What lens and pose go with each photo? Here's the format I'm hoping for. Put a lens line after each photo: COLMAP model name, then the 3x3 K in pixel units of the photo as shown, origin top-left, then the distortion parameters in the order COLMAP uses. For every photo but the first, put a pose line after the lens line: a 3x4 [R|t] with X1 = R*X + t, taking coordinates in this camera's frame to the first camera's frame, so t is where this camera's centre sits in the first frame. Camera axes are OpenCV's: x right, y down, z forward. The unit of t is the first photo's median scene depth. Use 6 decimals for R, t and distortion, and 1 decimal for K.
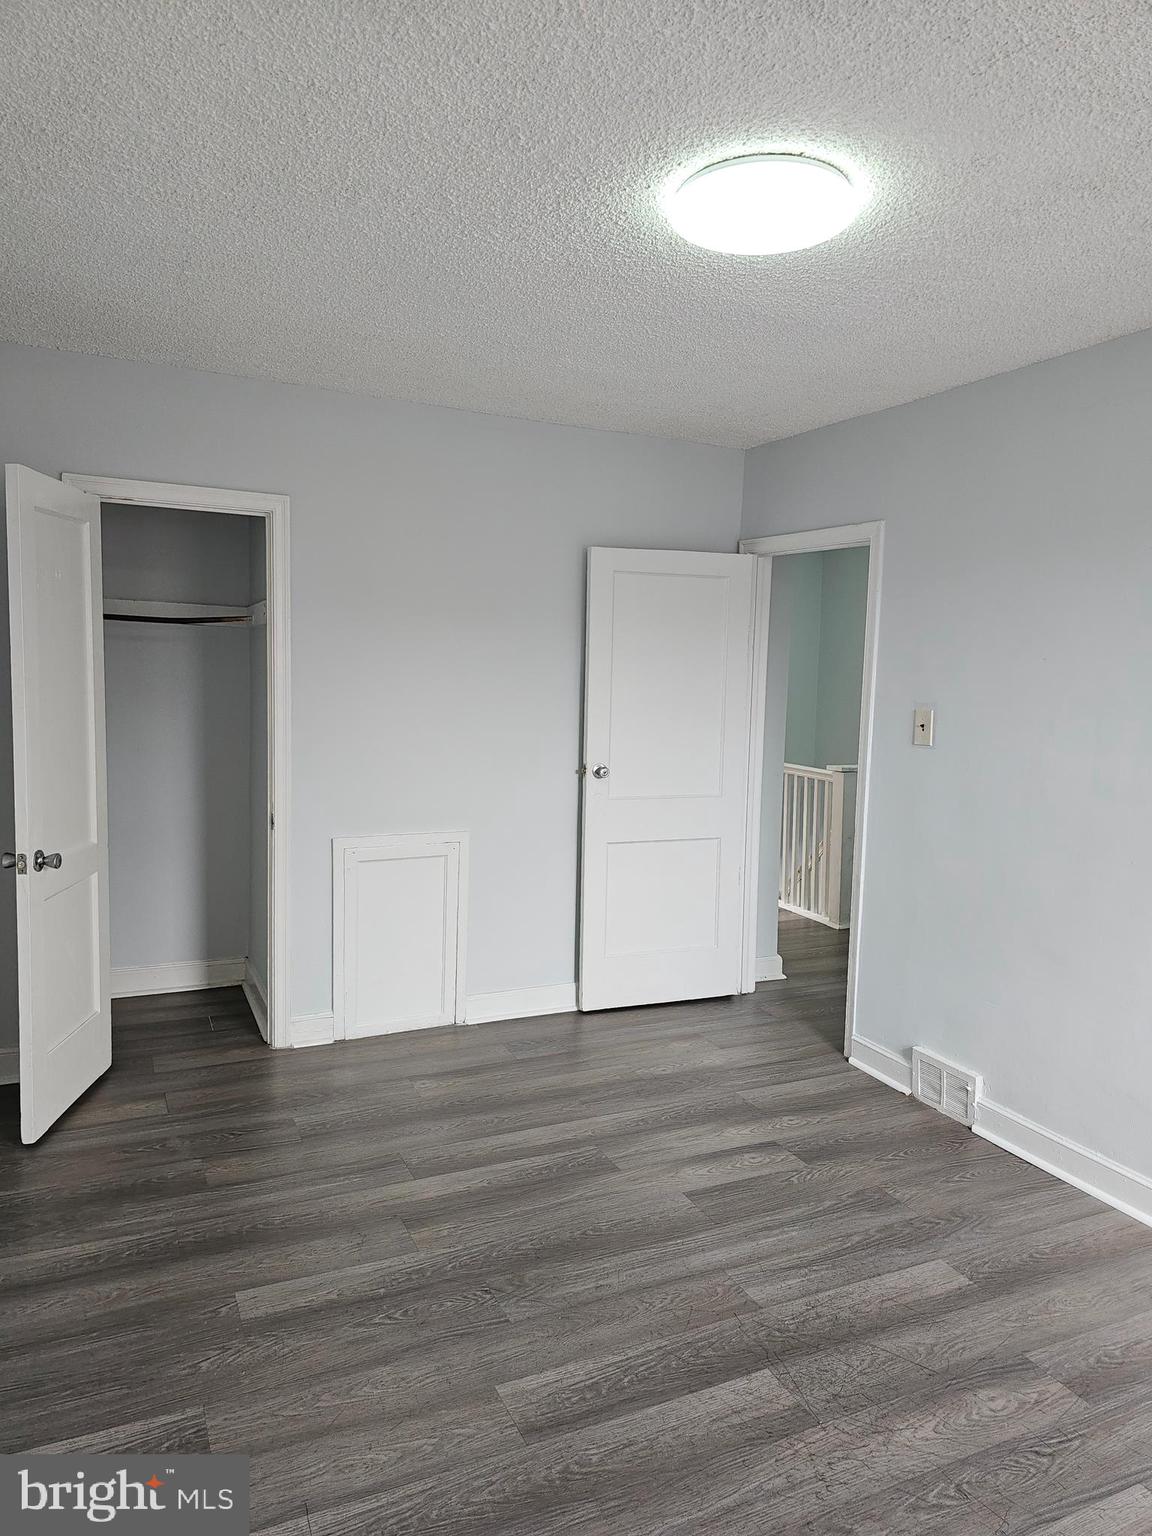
lens RADIAL K [[1028.7, 0, 583.4], [0, 1028.7, 756.4], [0, 0, 1]] dist [0.070232, -0.063420]
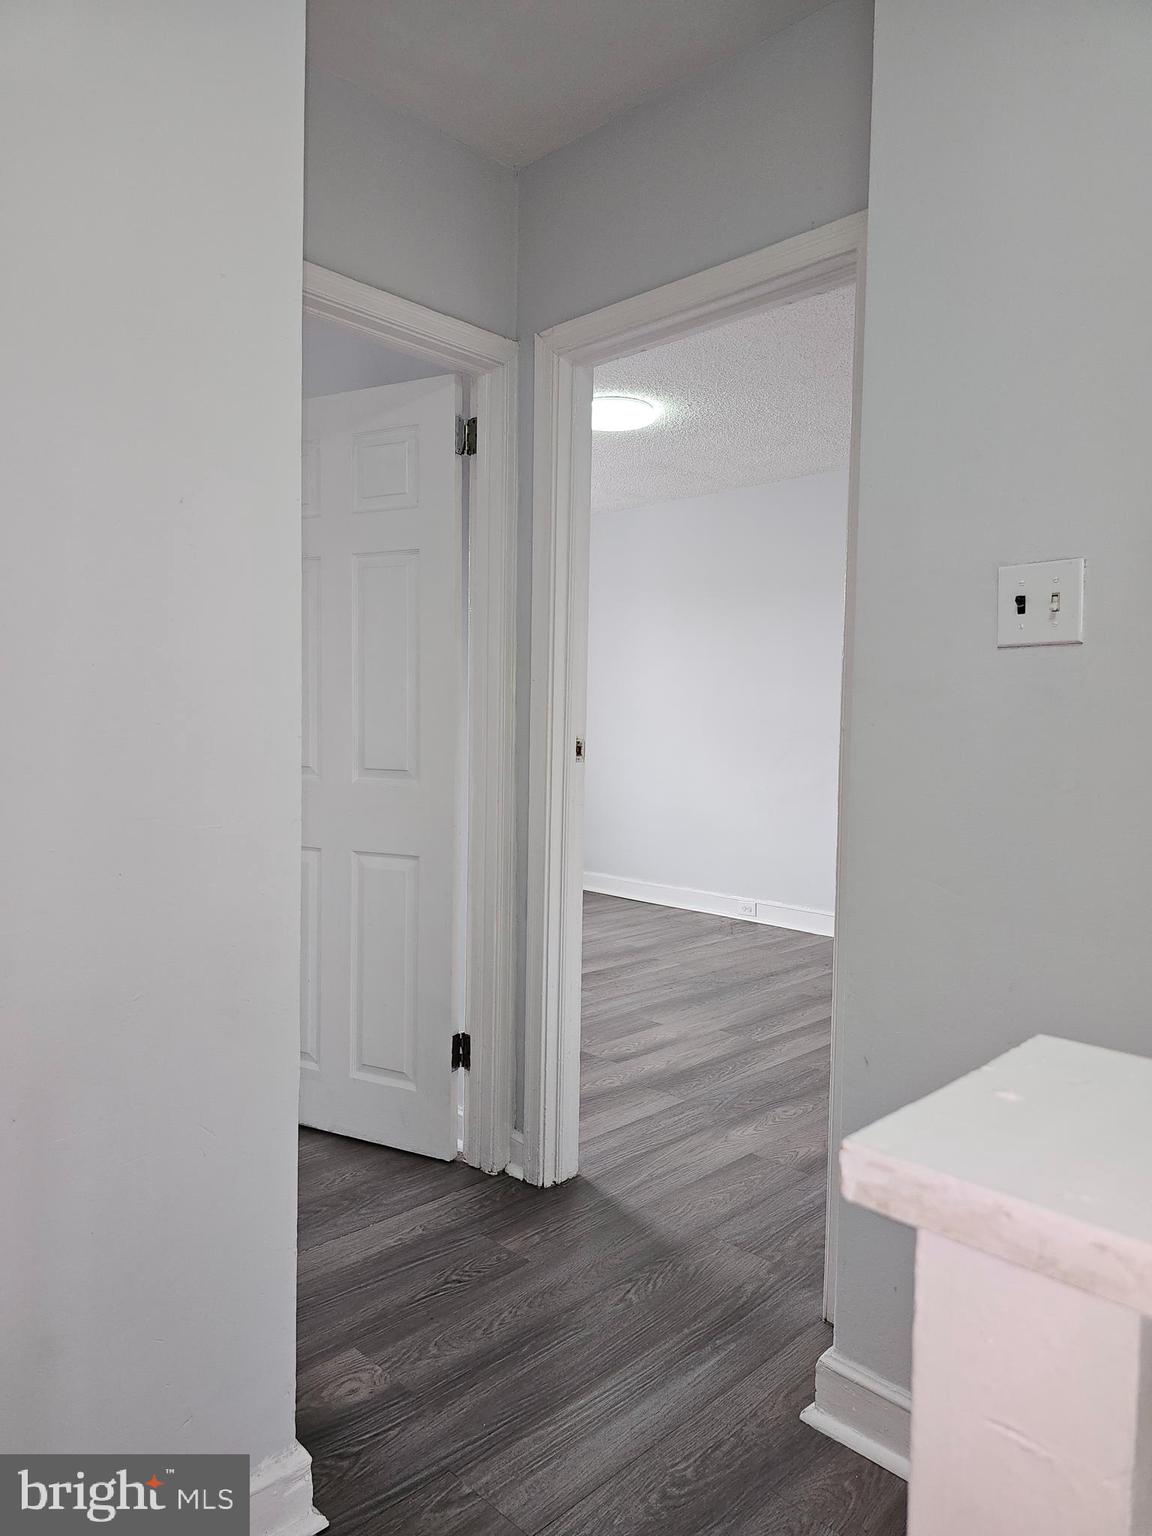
lens RADIAL K [[1028.7, 0, 583.4], [0, 1028.7, 756.4], [0, 0, 1]] dist [0.070232, -0.063420]
pose [[-0.936612, -0.030186, -0.349065, 0.793900], [-0.073898, 0.990889, 0.112594, -0.067115], [0.342486, 0.131252, -0.930310, 2.584325]]
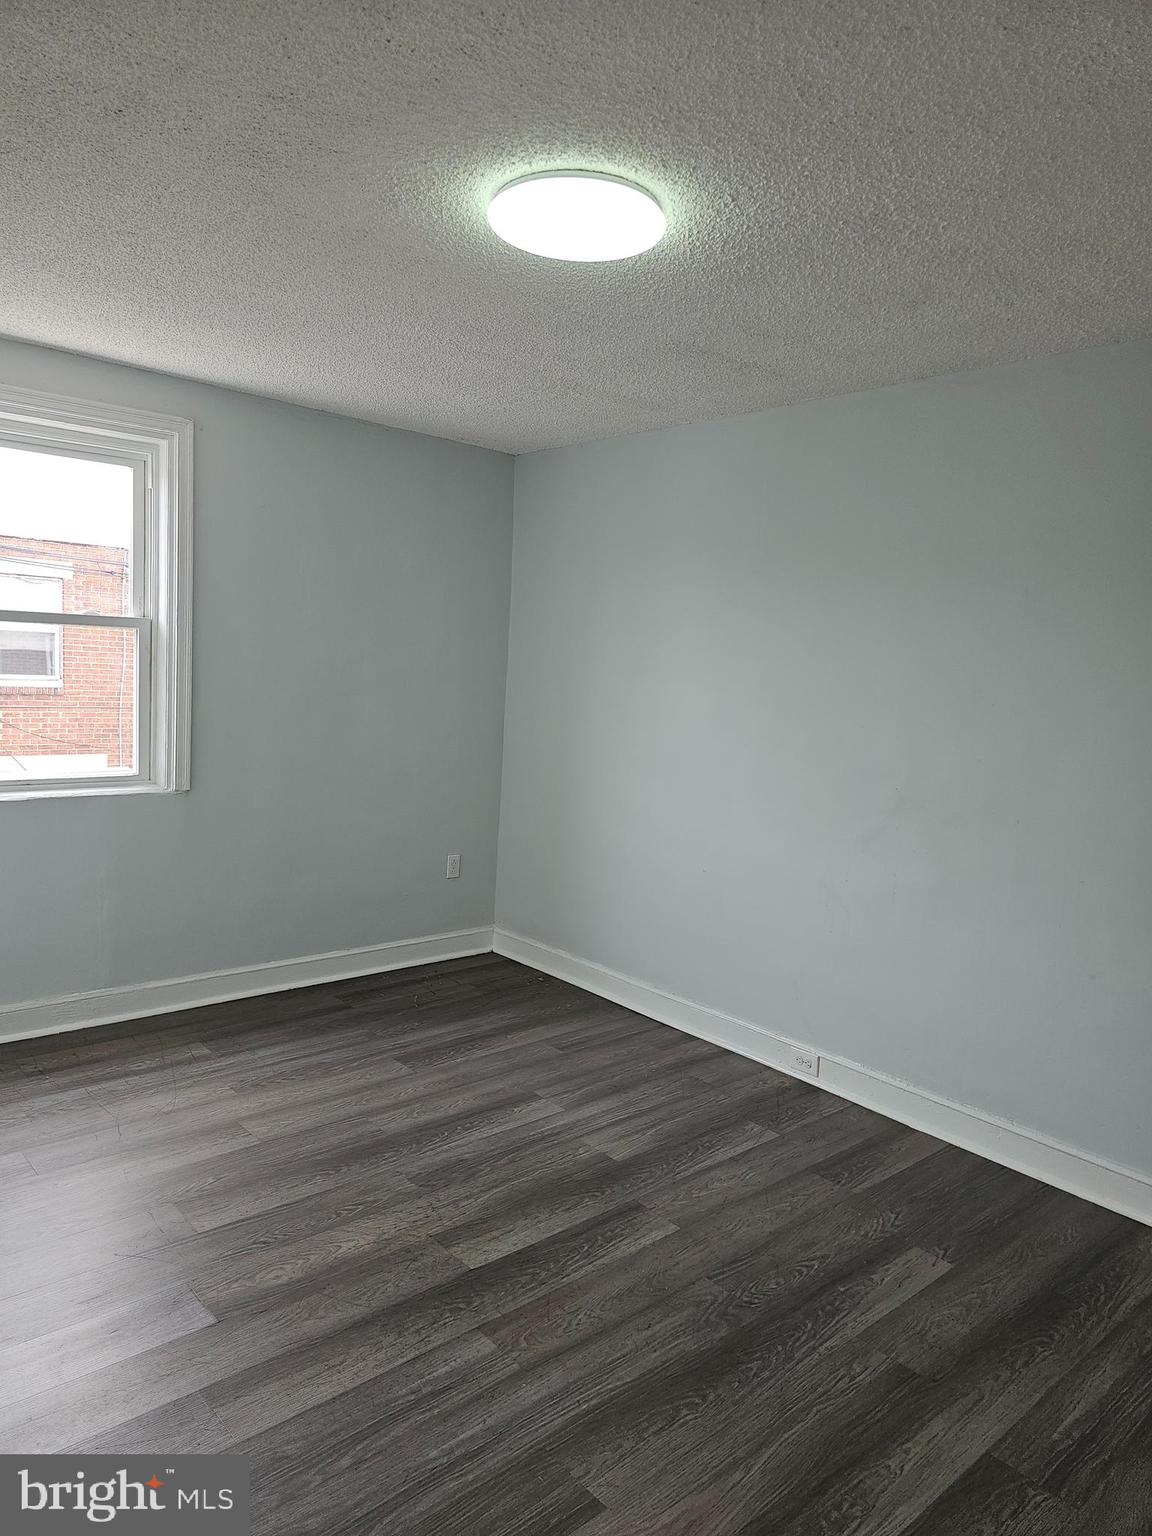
lens RADIAL K [[1028.7, 0, 583.4], [0, 1028.7, 756.4], [0, 0, 1]] dist [0.070232, -0.063420]
pose [[-0.955961, -0.053794, -0.288521, 0.379282], [-0.106761, 0.979449, 0.171119, -0.153233], [0.273386, 0.194386, -0.942058, 1.814066]]
